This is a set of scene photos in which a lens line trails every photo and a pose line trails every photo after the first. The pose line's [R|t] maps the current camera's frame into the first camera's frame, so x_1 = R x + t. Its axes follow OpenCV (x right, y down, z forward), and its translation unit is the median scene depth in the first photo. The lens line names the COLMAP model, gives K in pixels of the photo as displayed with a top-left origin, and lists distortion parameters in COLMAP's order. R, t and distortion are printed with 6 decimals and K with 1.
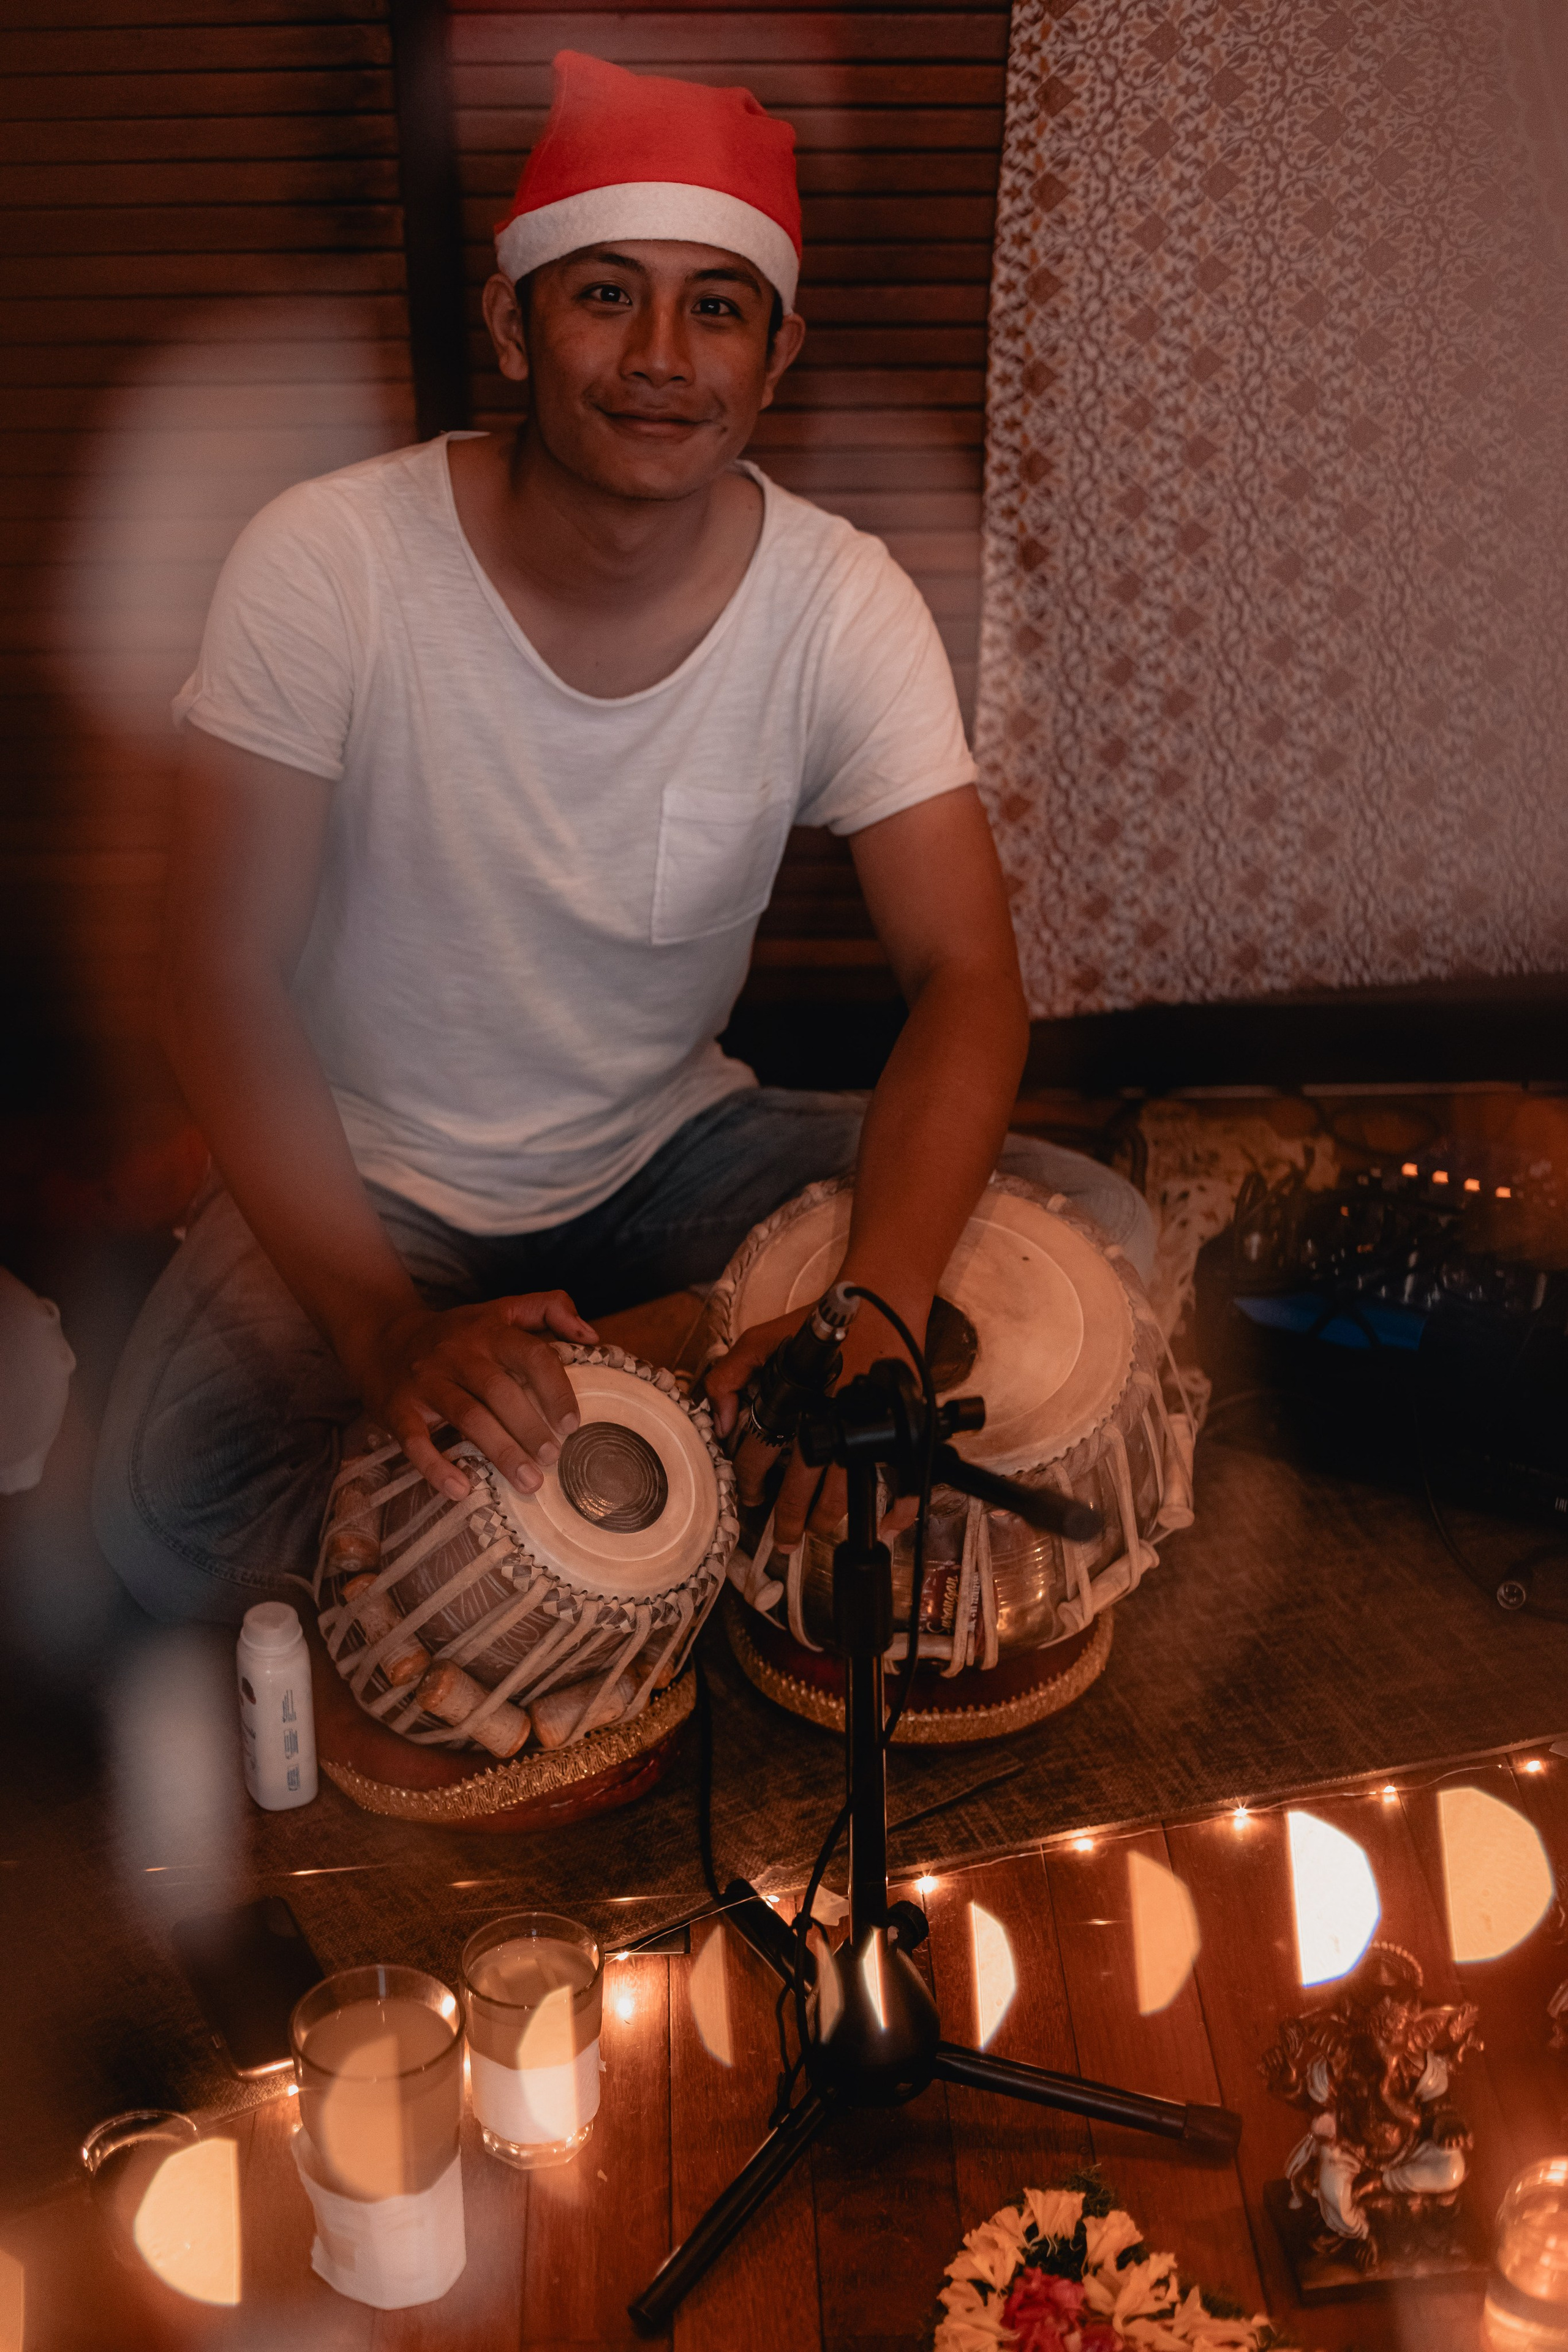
lens RADIAL K [[3419.8, 0, 777.5], [0, 3419.8, 1172.4], [0, 0, 1]] dist [0.009864, 0.000000]
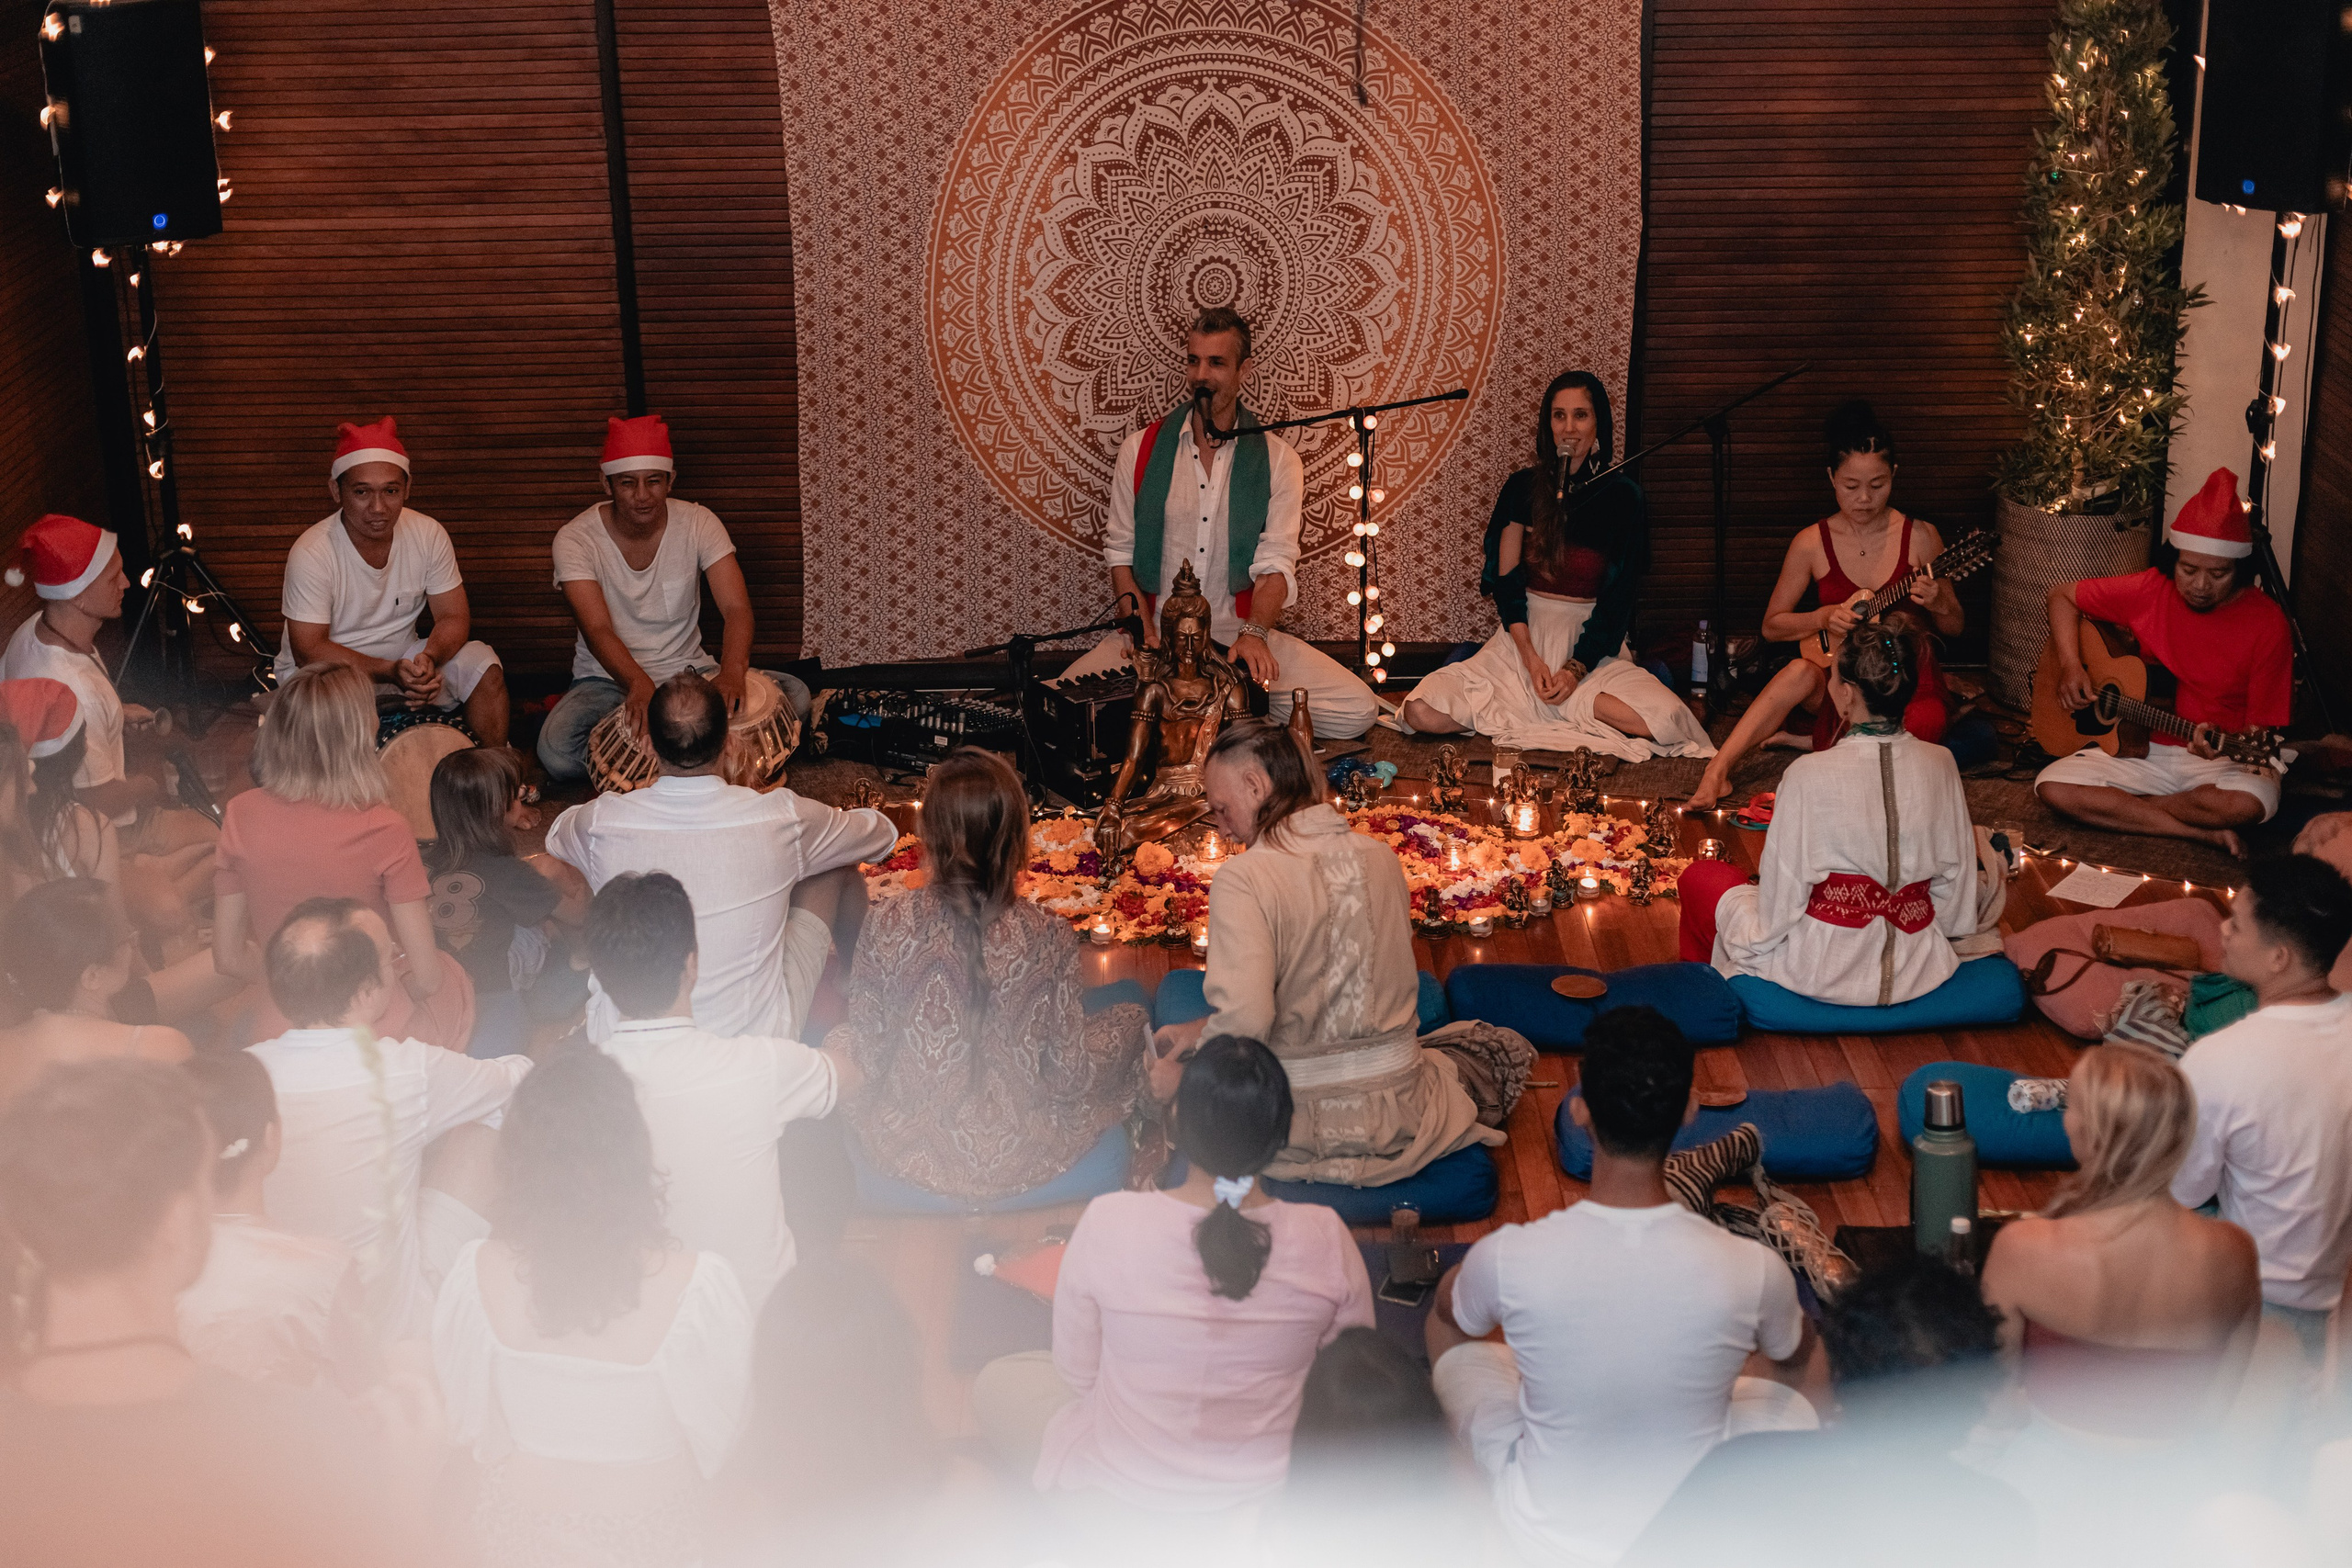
lens RADIAL K [[3419.4, 0, 1199.1], [0, 3419.4, 812.0], [0, 0, 1]] dist [0.009864, 0.000000]
pose [[0.999808, 0.007193, -0.018244, 0.522654], [-0.009273, 0.993136, -0.116601, 0.501194], [0.017280, 0.116748, 0.993011, -2.377527]]
